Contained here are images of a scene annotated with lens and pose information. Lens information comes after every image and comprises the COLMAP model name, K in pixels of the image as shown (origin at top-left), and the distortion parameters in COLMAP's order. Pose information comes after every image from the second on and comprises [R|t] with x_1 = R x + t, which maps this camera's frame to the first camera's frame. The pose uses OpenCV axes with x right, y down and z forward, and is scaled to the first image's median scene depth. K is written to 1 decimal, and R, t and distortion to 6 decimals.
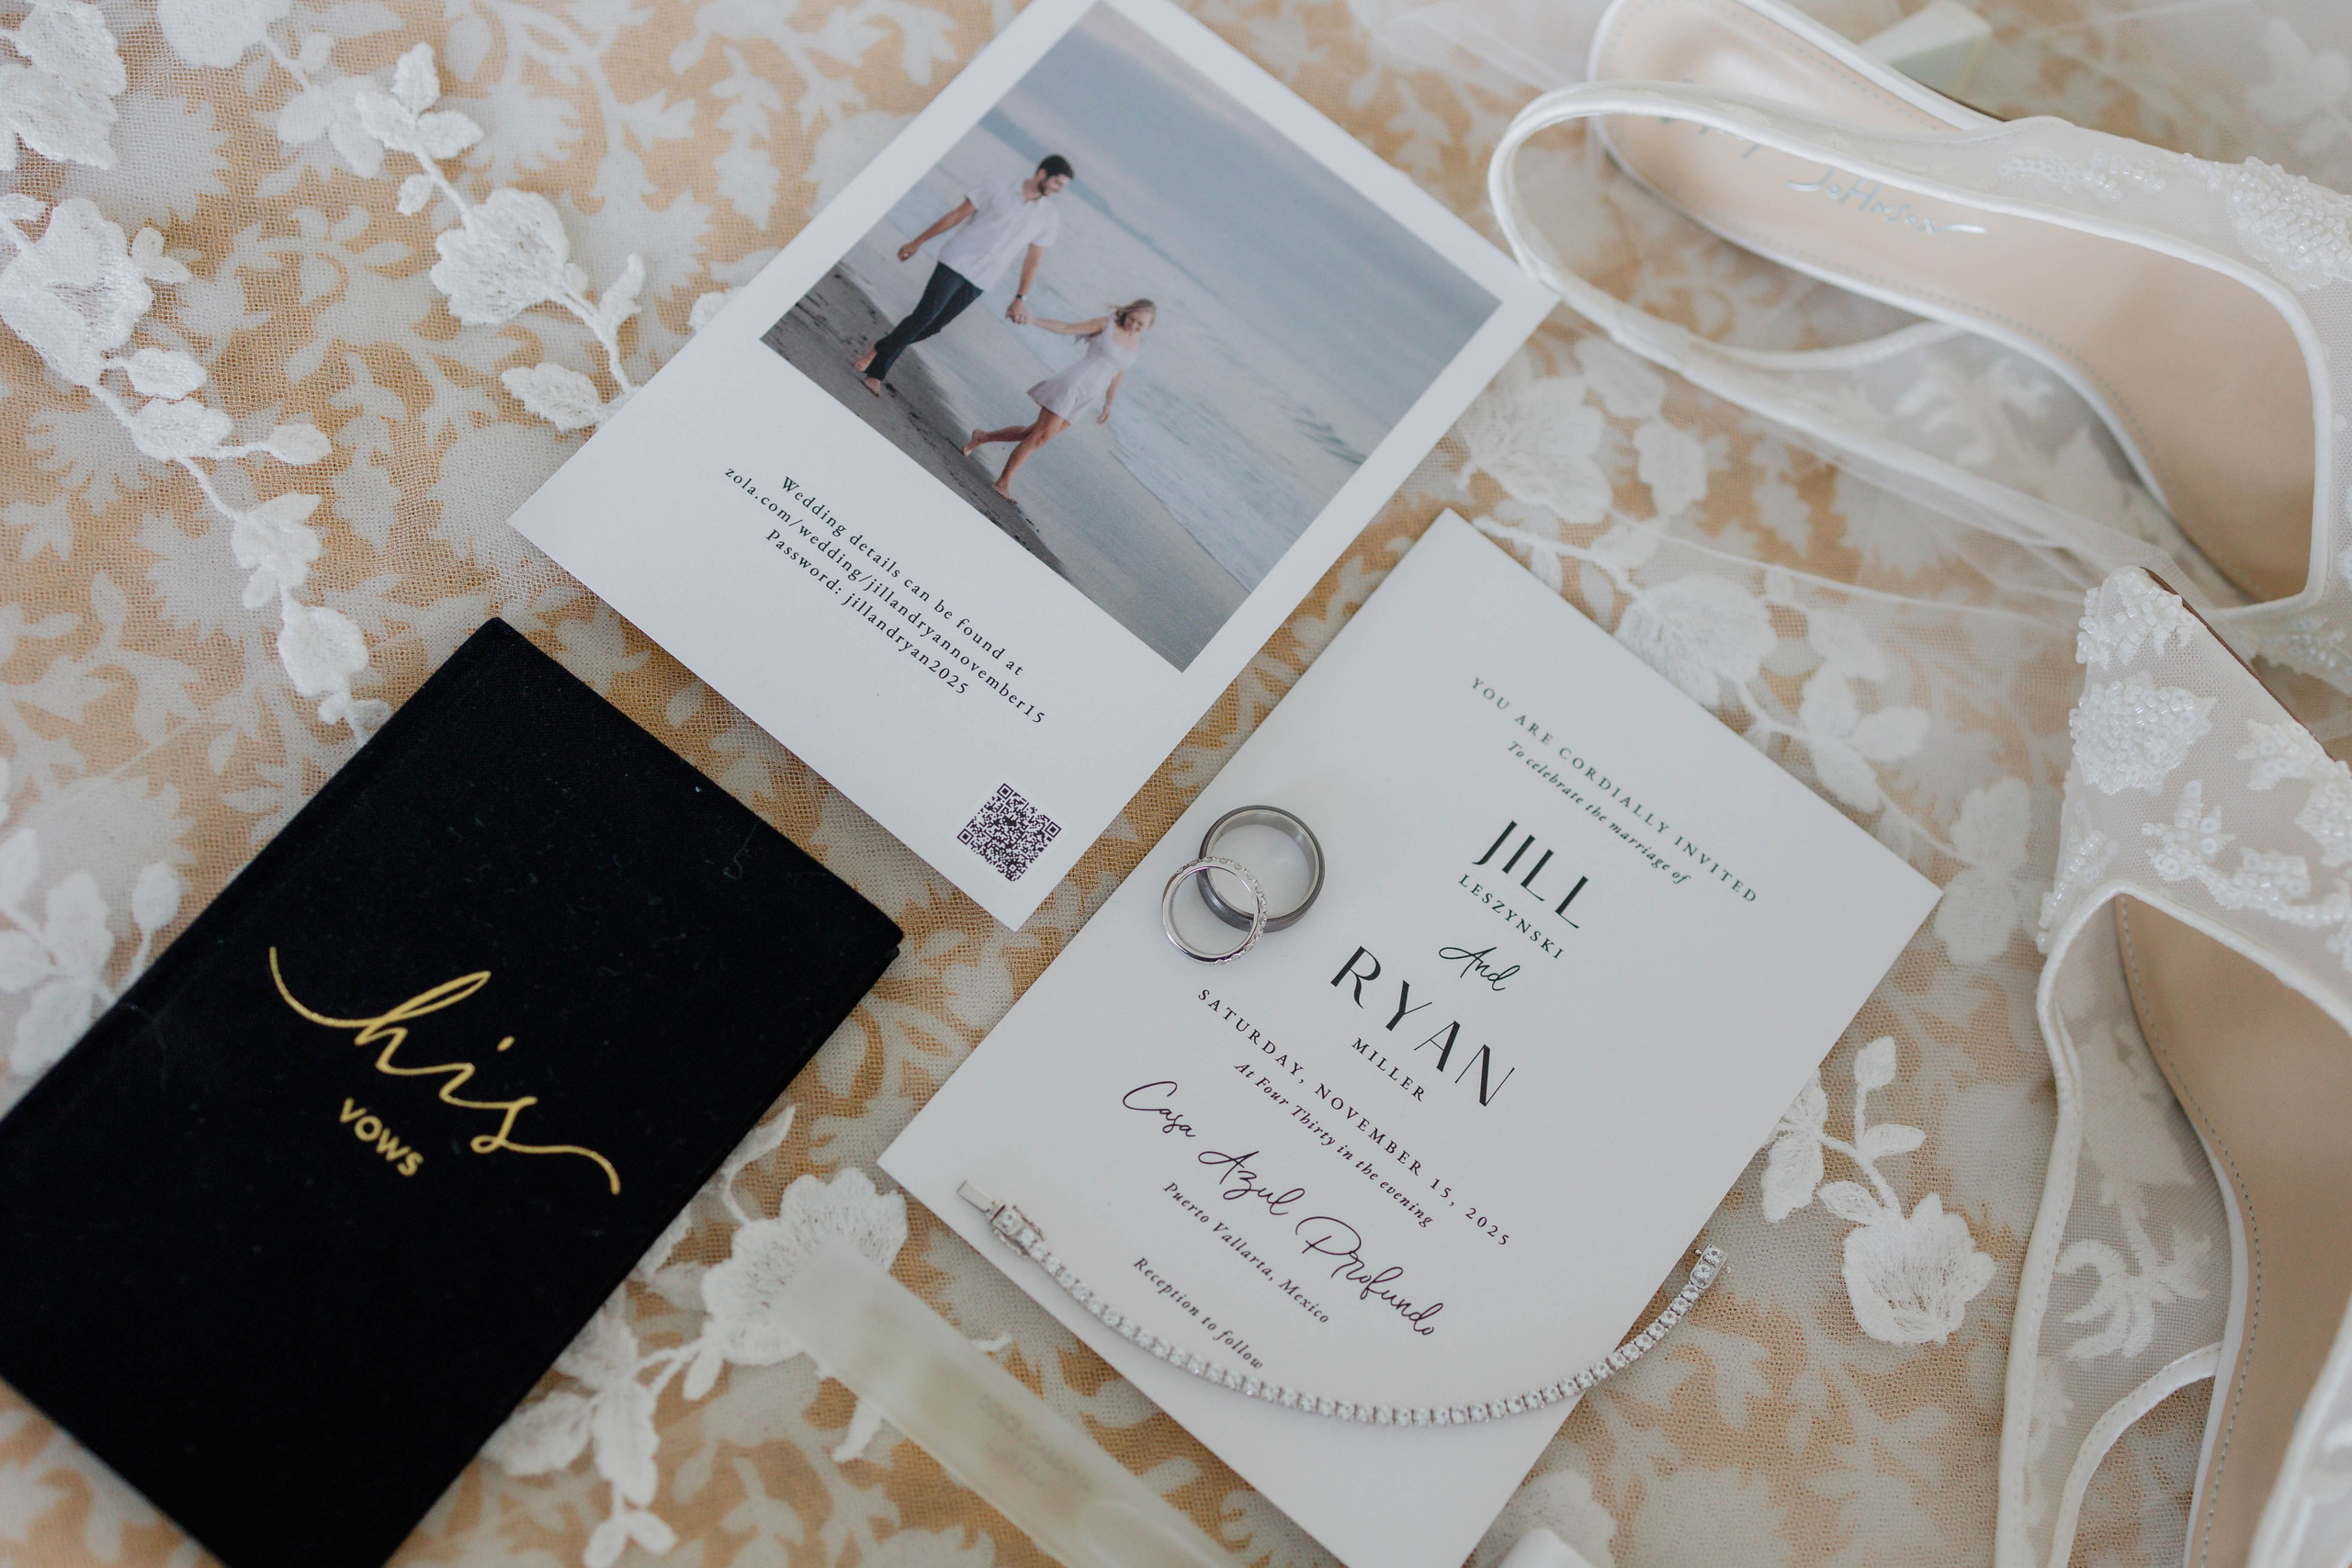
lens RADIAL K [[2389.0, 0, 1176.0], [0, 2389.0, 784.0], [0, 0, 1]] dist [0.023053, -0.019472]
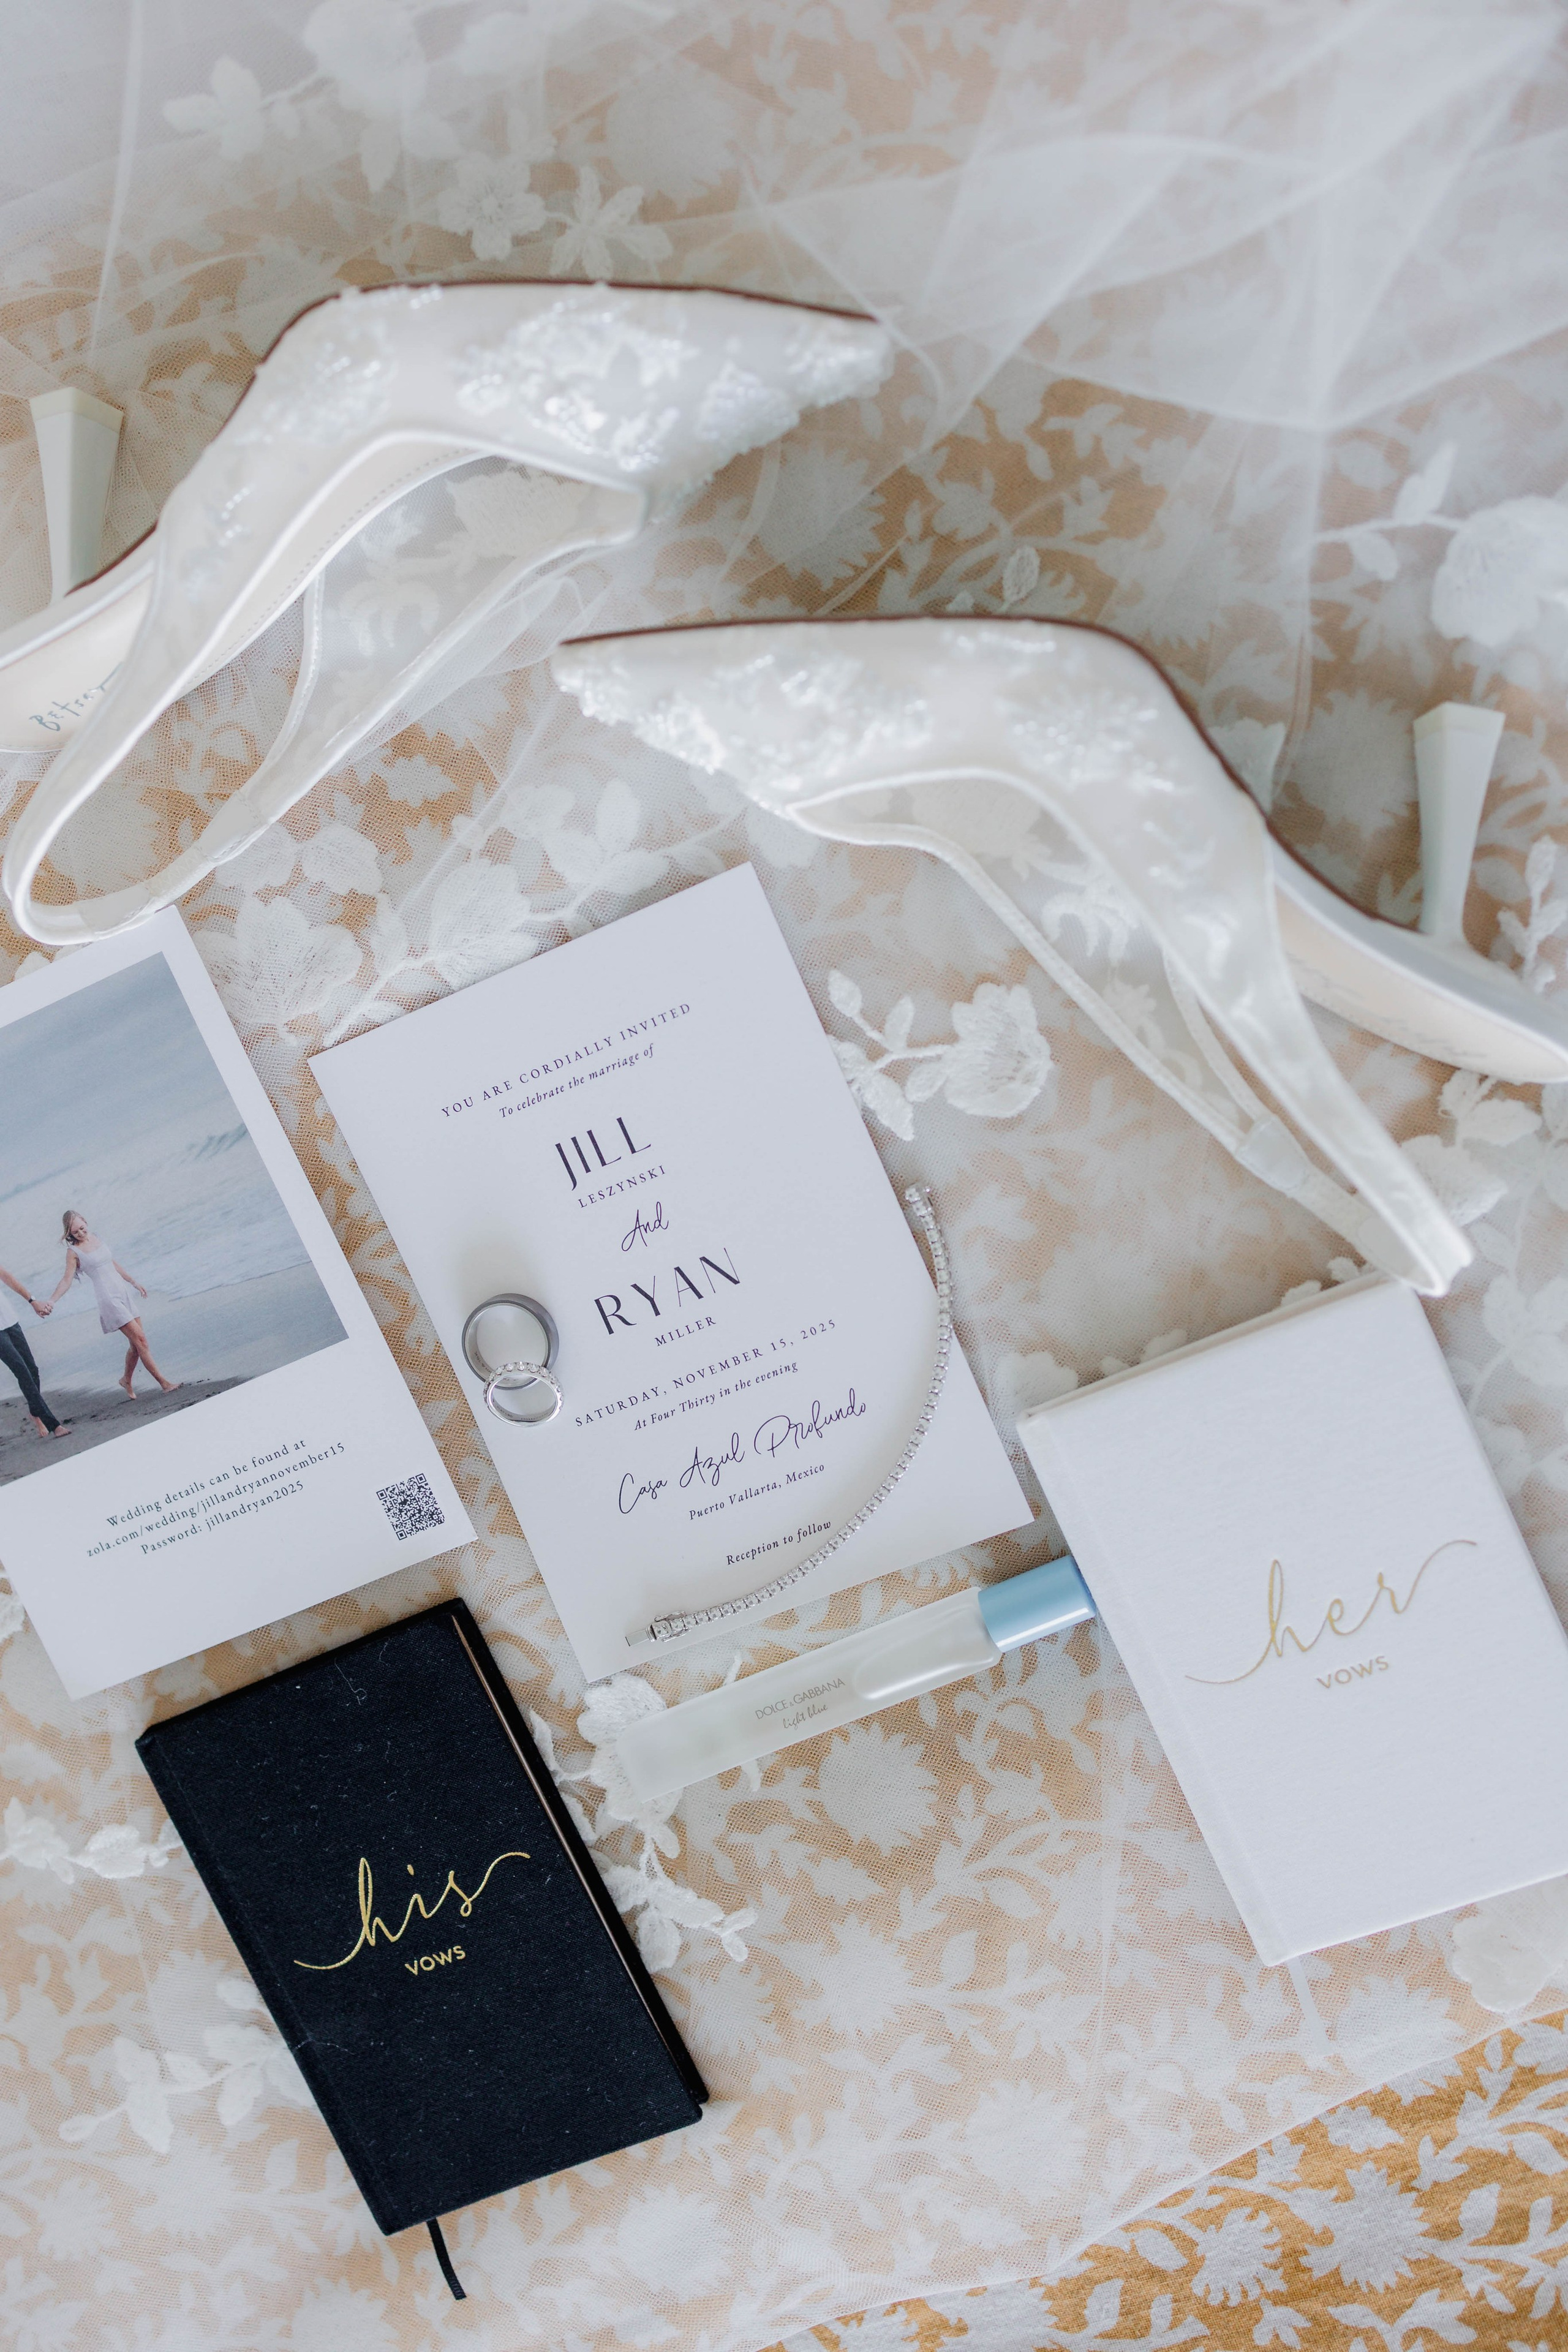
lens RADIAL K [[2389.3, 0, 784.0], [0, 2389.3, 1176.0], [0, 0, 1]] dist [0.023053, -0.019472]
pose [[0.423889, -0.833573, -0.354223, 0.648746], [0.903648, 0.362831, 0.227539, -0.162994], [-0.061147, -0.416544, 0.907057, -0.171728]]
